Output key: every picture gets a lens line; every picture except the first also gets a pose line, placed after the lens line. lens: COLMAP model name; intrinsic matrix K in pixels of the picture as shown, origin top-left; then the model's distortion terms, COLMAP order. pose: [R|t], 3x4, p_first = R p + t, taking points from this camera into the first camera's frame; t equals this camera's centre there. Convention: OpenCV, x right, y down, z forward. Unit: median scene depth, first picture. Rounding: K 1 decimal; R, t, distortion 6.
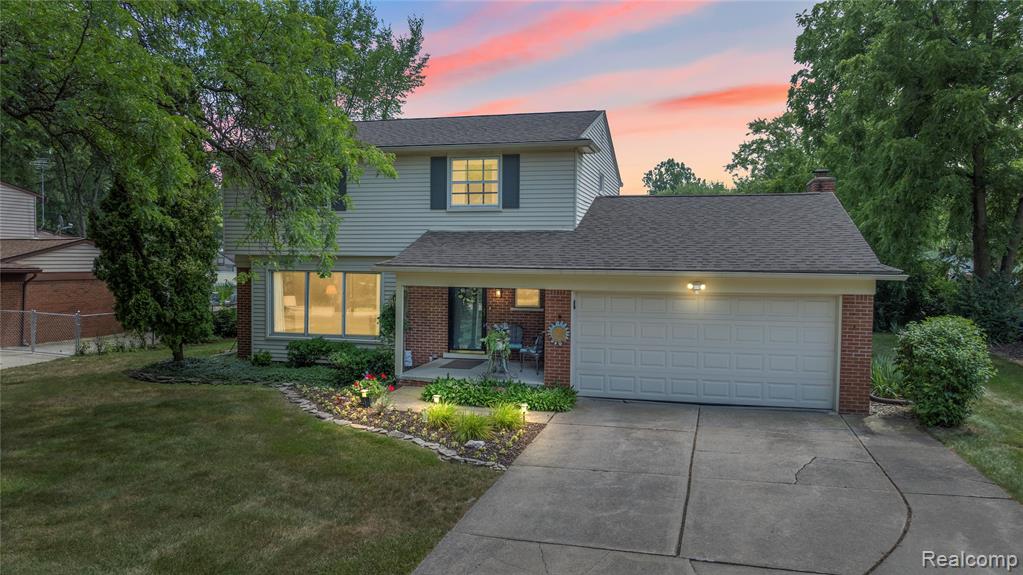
lens RADIAL K [[734.0, 0, 512.0], [0, 734.0, 290.5], [0, 0, 1]] dist [-0.025529, 0.005227]
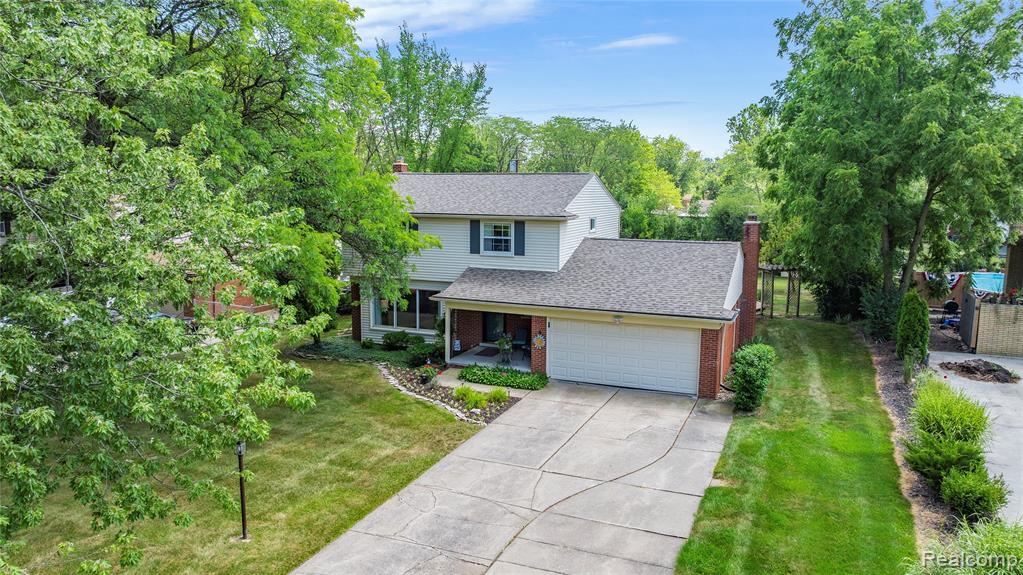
lens RADIAL K [[734.0, 0, 512.2], [0, 734.0, 286.2], [0, 0, 1]] dist [-0.025529, 0.005227]
pose [[0.991217, 0.017545, -0.131073, 0.277076], [-0.005318, 0.995647, 0.093053, -0.281640], [0.132135, -0.091539, 0.986996, -0.818158]]
